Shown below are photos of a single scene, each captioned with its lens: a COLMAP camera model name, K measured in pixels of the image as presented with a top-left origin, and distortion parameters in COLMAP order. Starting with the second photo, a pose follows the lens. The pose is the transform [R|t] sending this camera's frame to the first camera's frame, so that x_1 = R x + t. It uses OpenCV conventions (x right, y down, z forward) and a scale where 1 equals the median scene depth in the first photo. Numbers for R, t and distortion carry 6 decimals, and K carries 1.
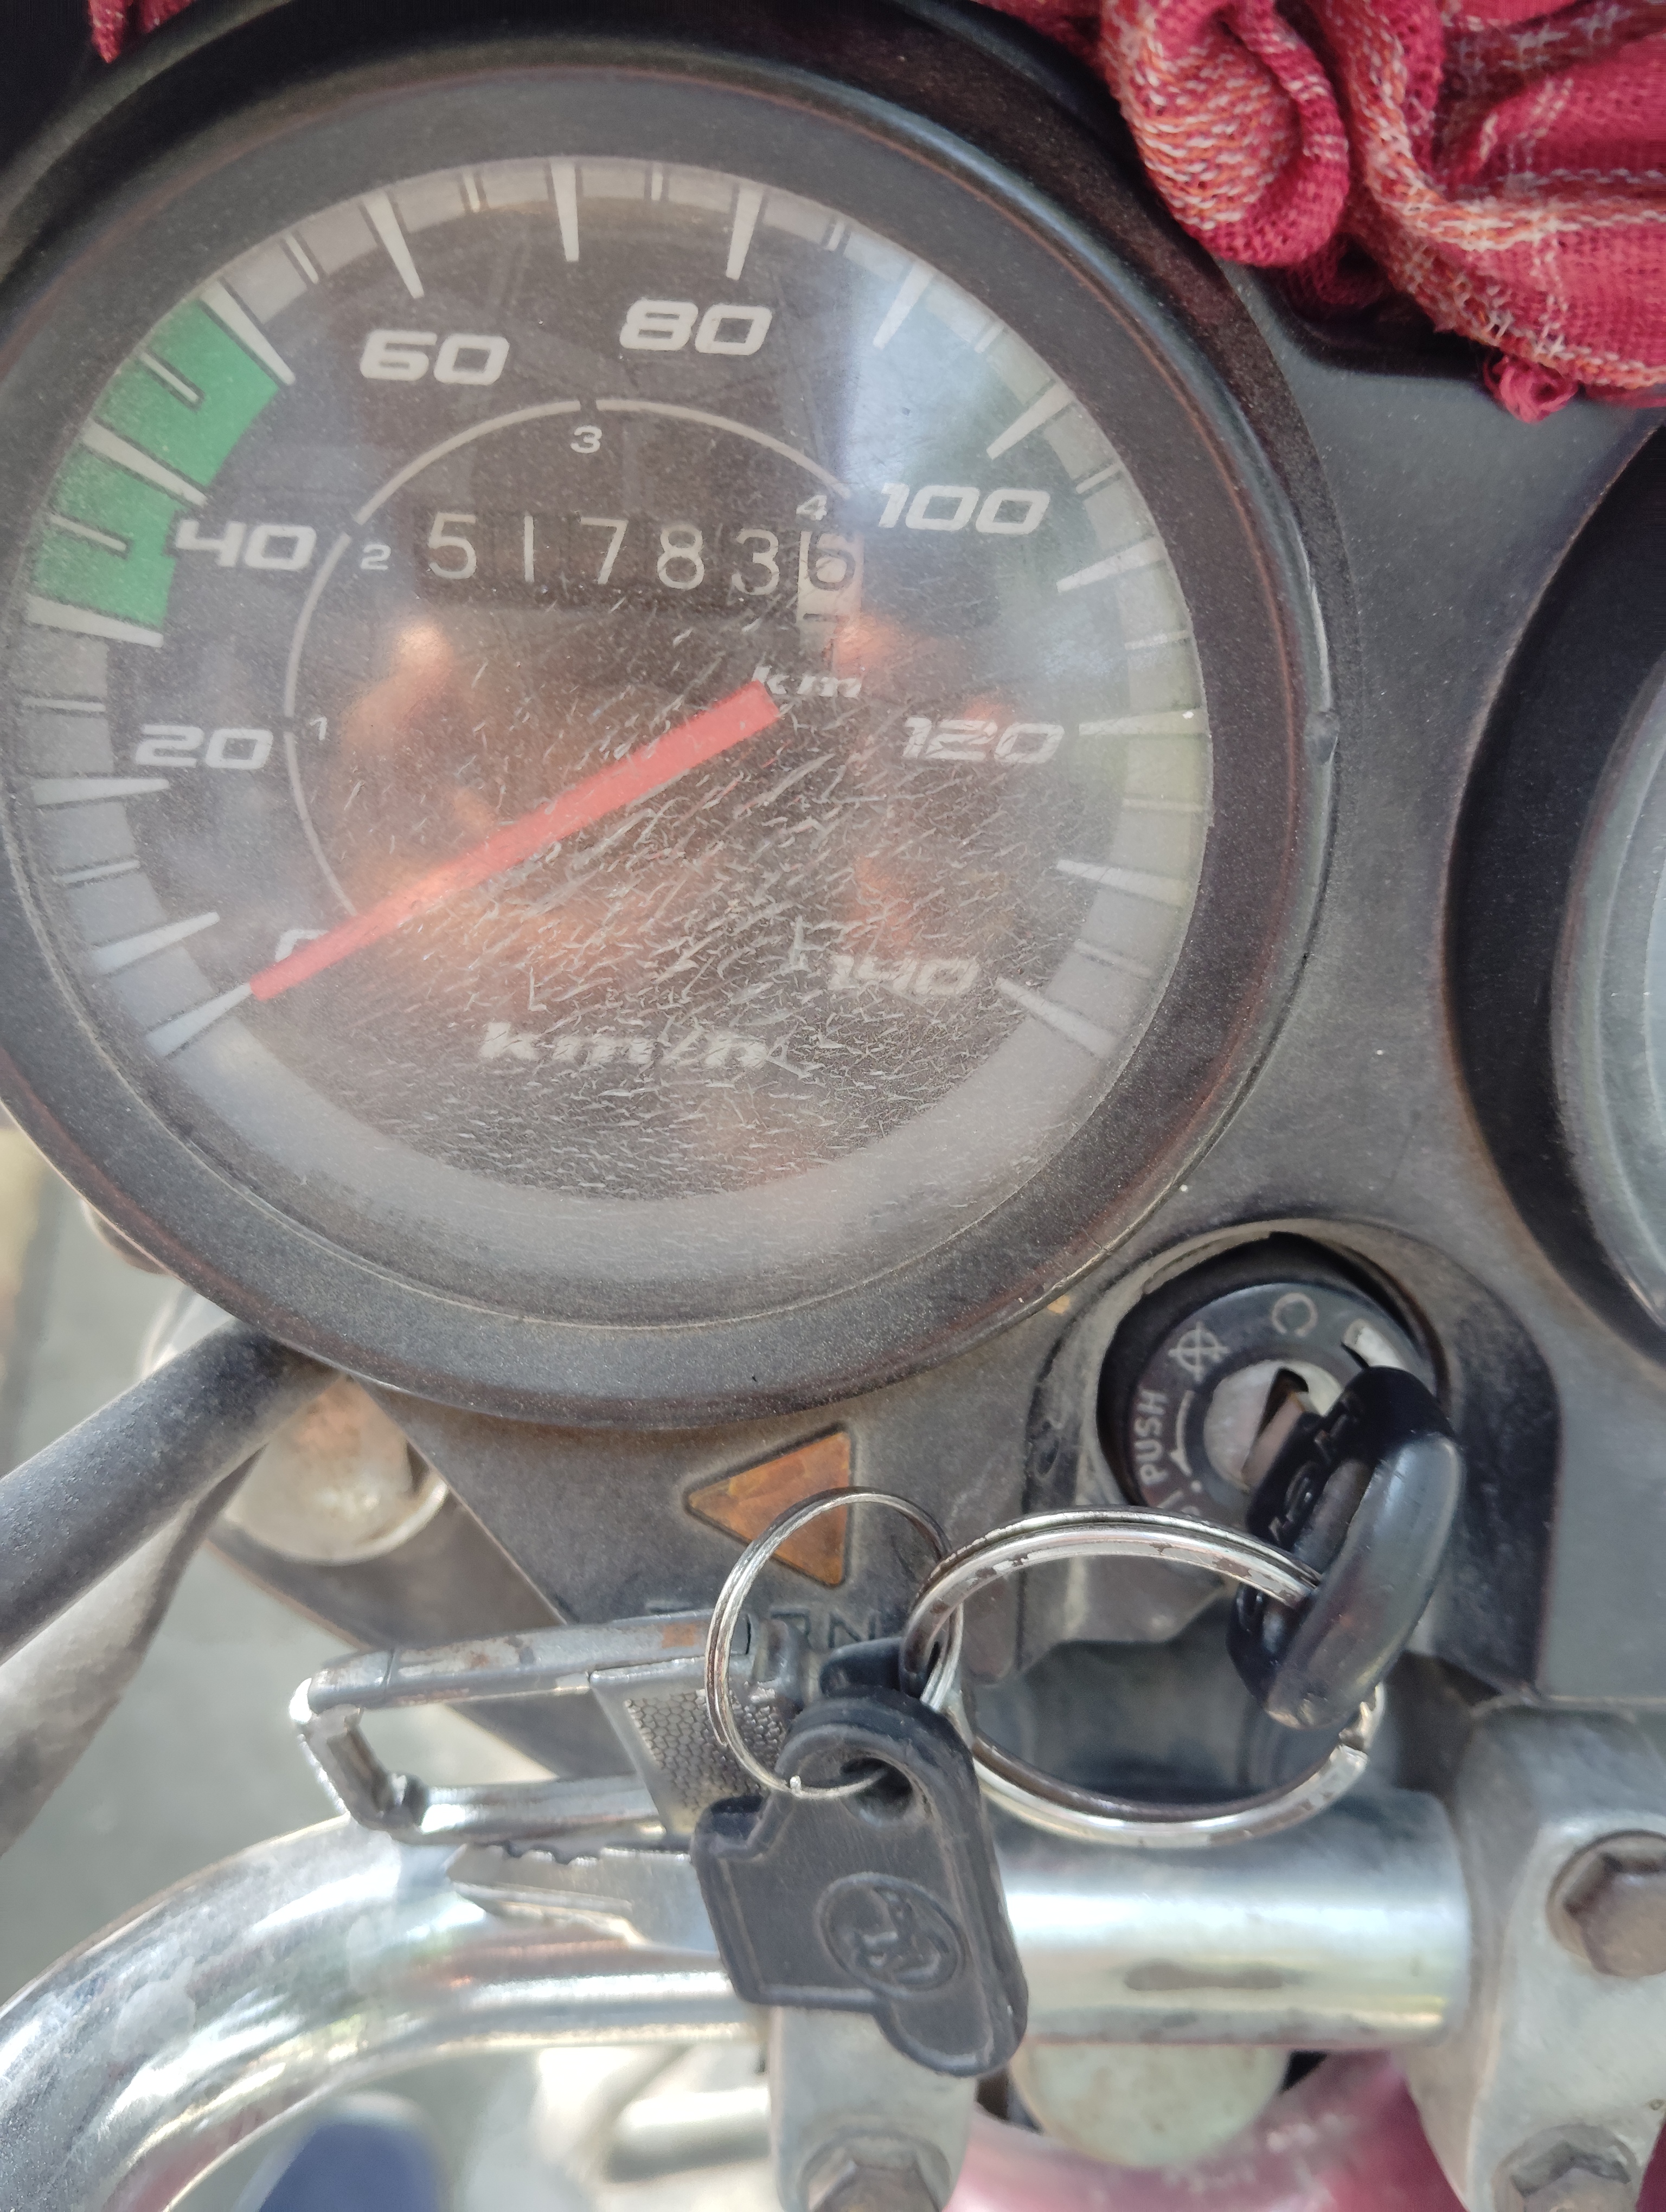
lens RADIAL K [[1903.1, 0, 846.2], [0, 1903.1, 1114.3], [0, 0, 1]] dist [0.063319, -0.188022]
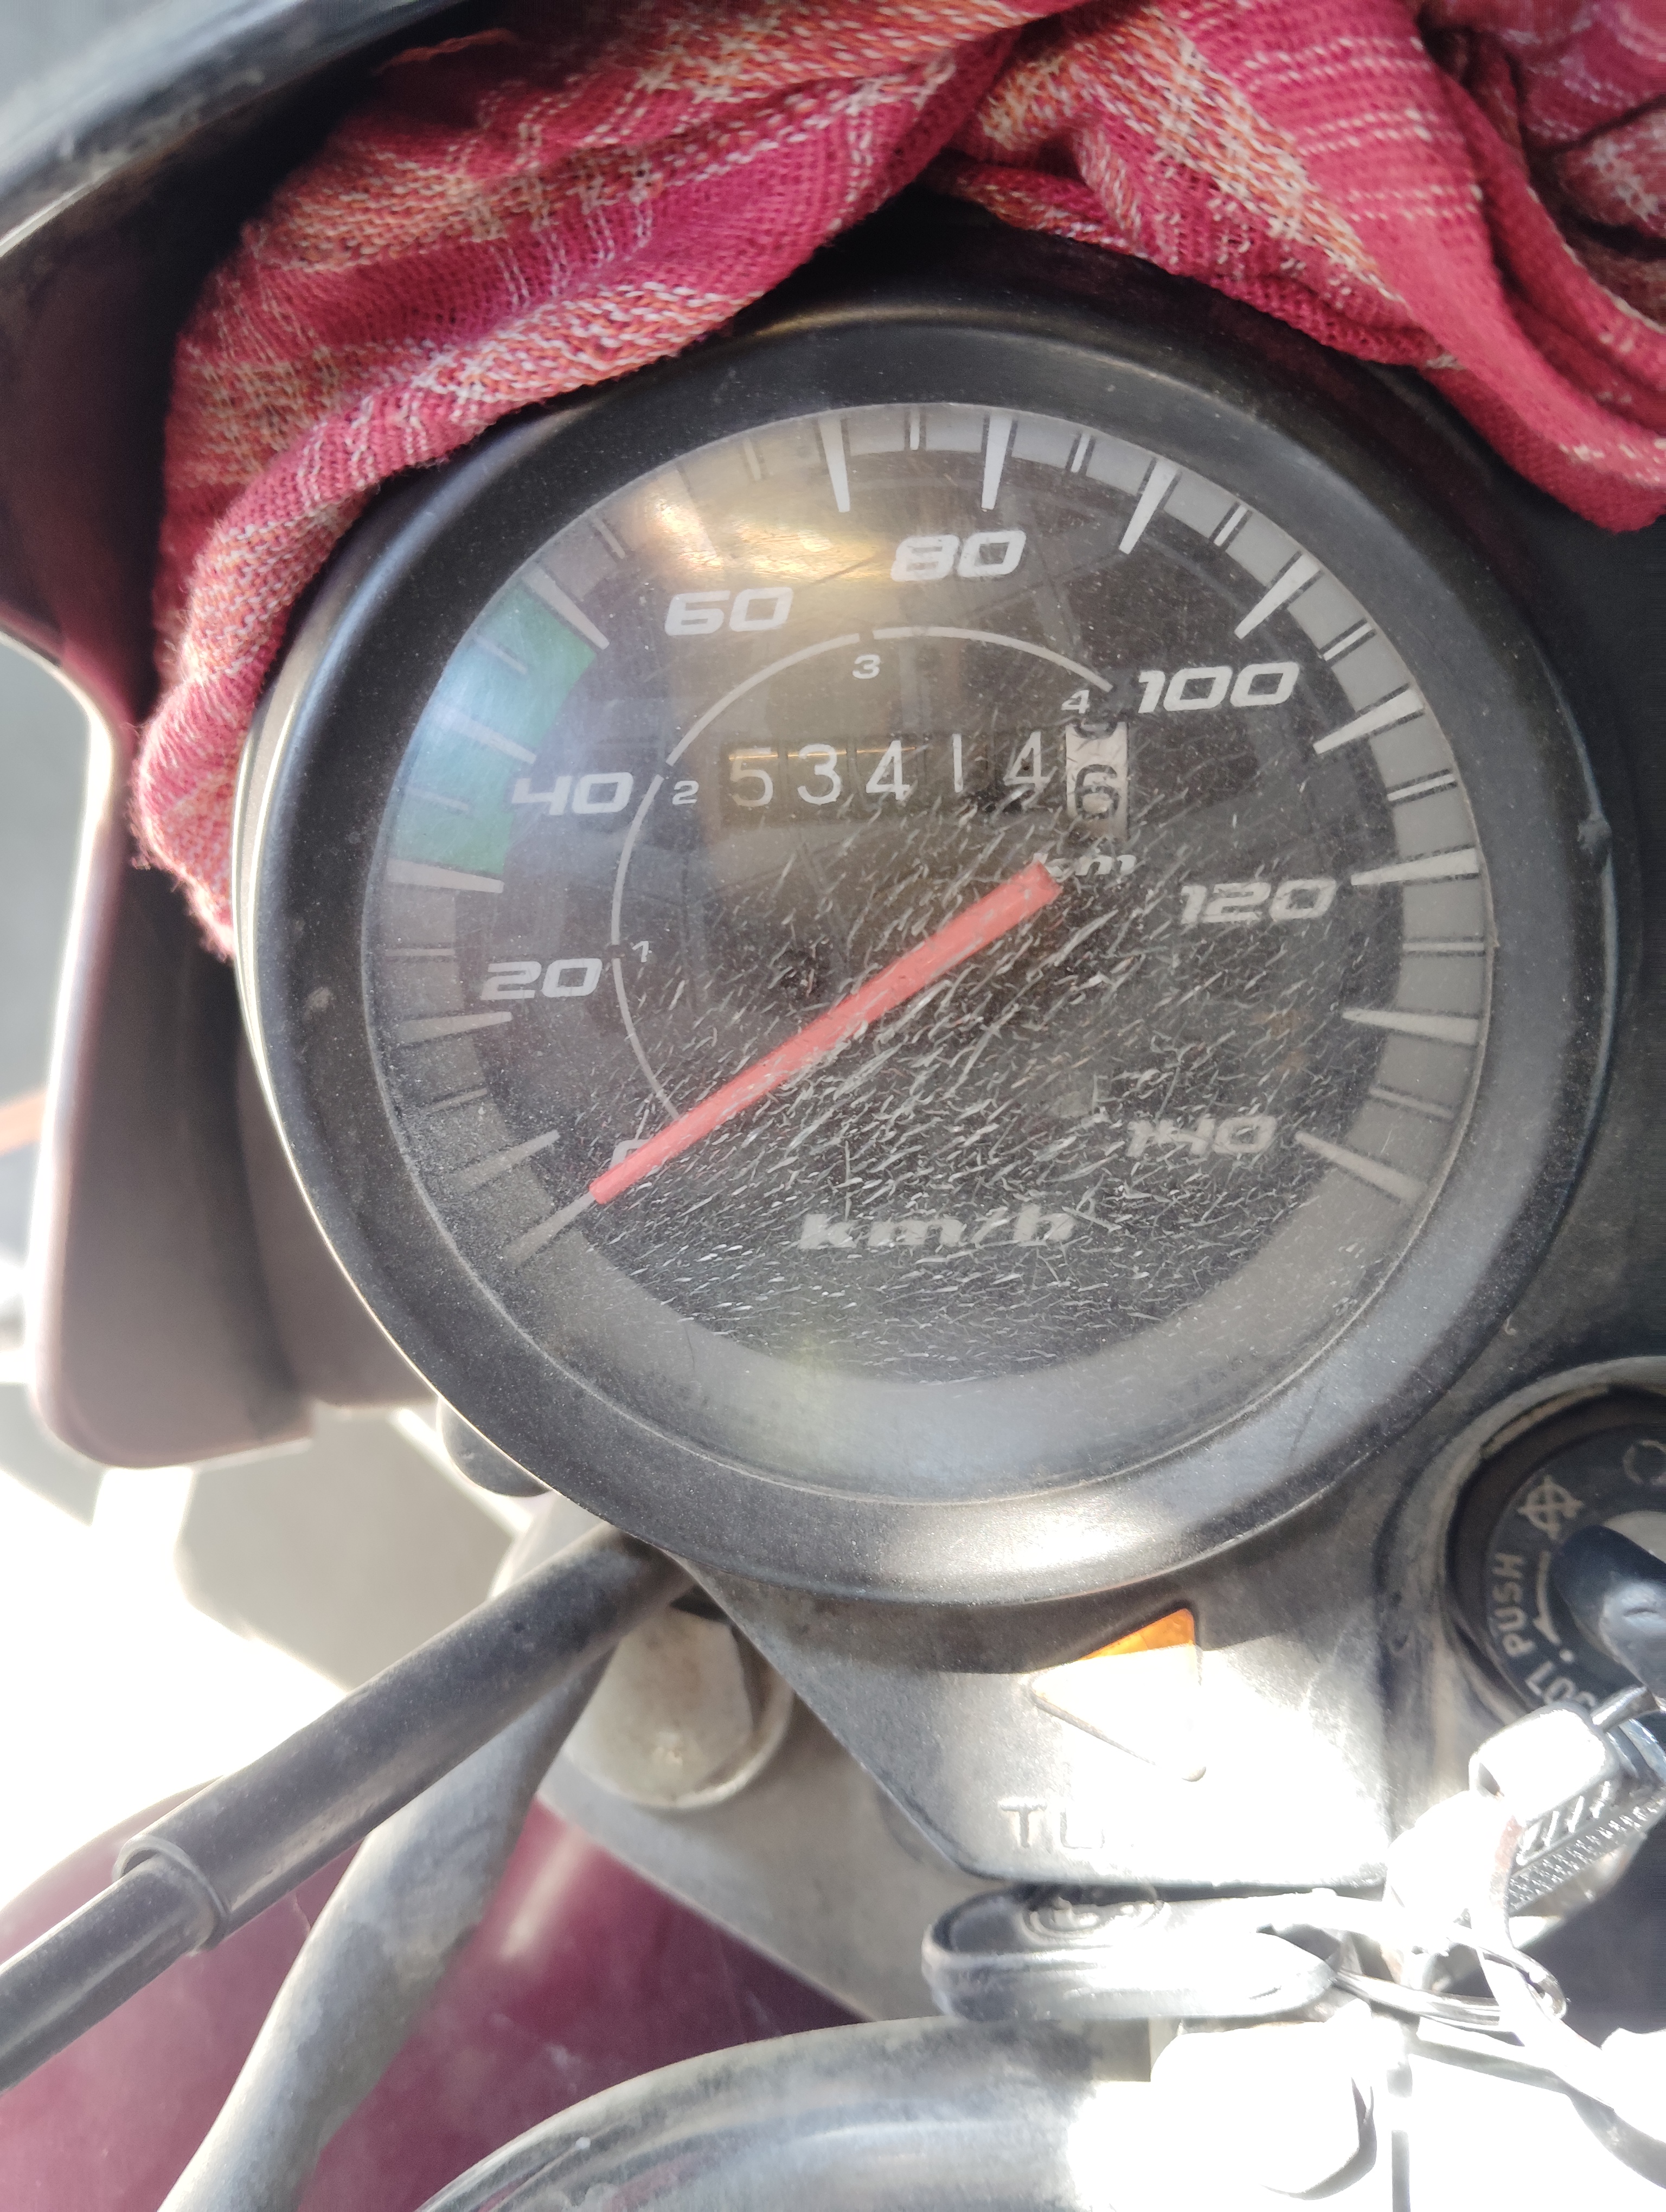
lens RADIAL K [[1903.1, 0, 840.1], [0, 1903.1, 1106.1], [0, 0, 1]] dist [0.063319, -0.188022]
pose [[0.985917, -0.089275, -0.141416, -0.016958], [0.062670, 0.981205, -0.182508, 0.096733], [0.155051, 0.171075, 0.972981, -0.035533]]
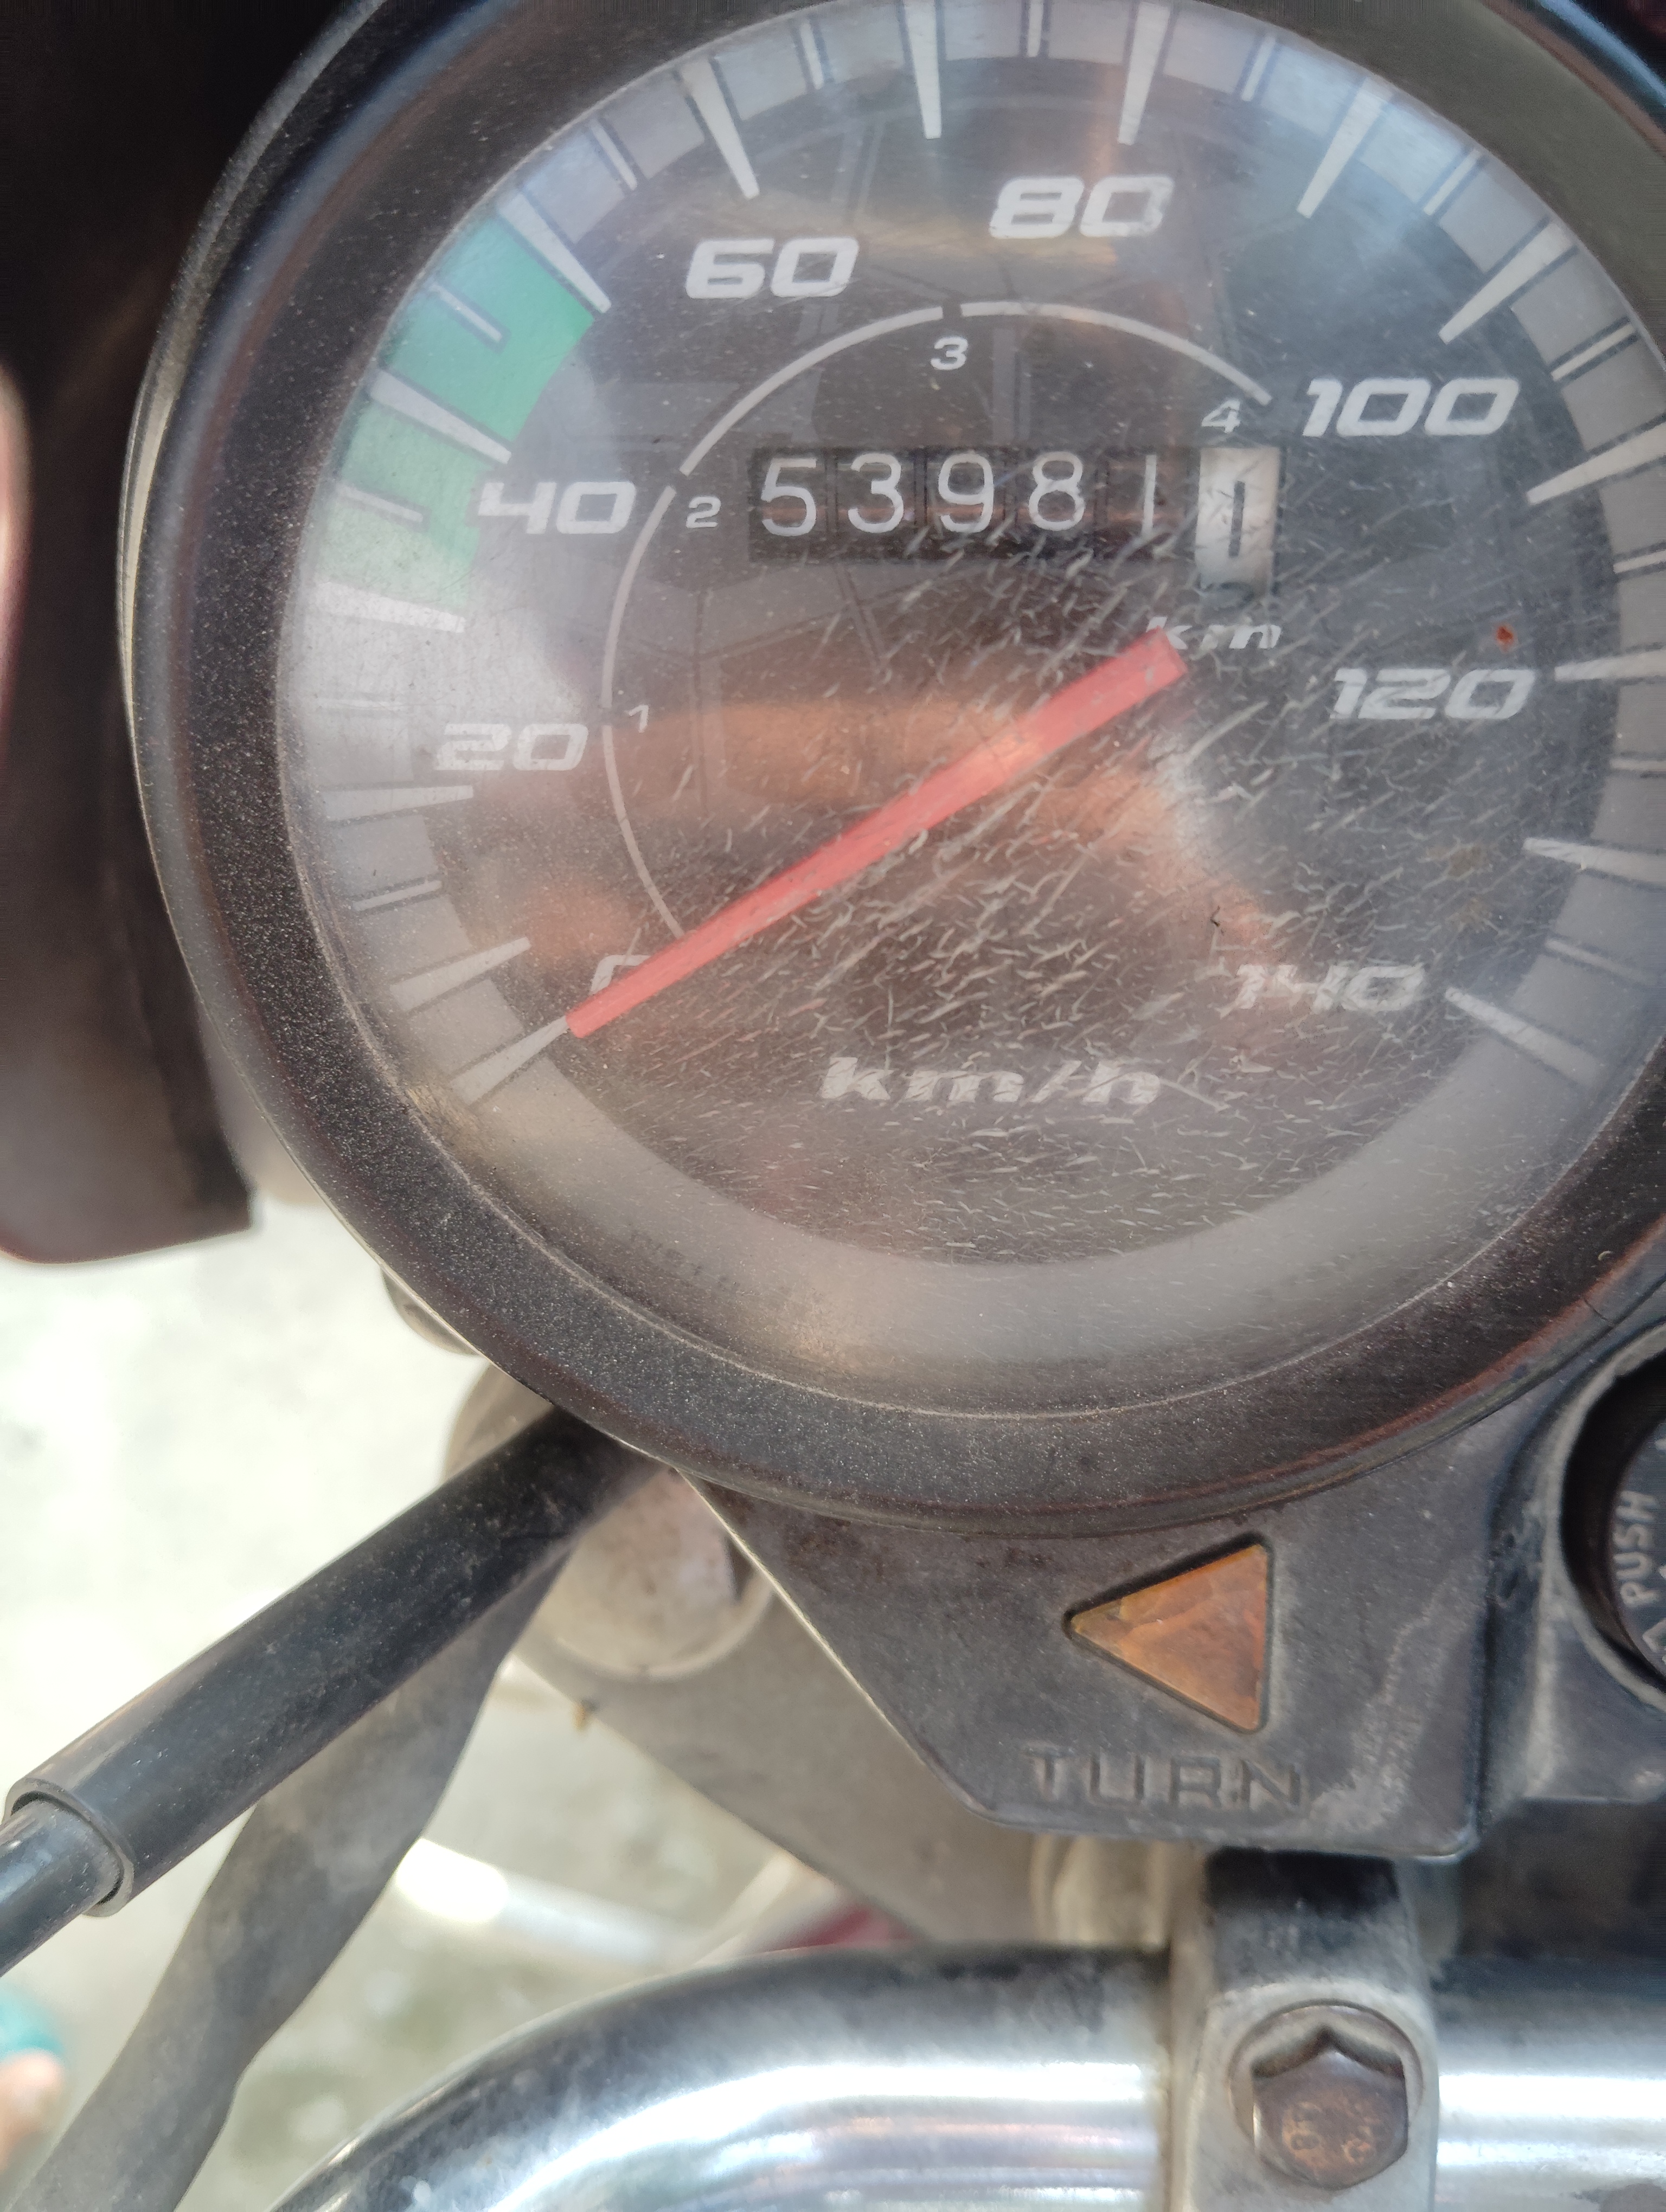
lens RADIAL K [[1903.1, 0, 852.8], [0, 1903.1, 1093.7], [0, 0, 1]] dist [0.063319, -0.188022]
pose [[0.989679, -0.022281, -0.141557, -0.064952], [0.015047, 0.998535, -0.051973, 0.014445], [0.142508, 0.049307, 0.988565, 0.176506]]
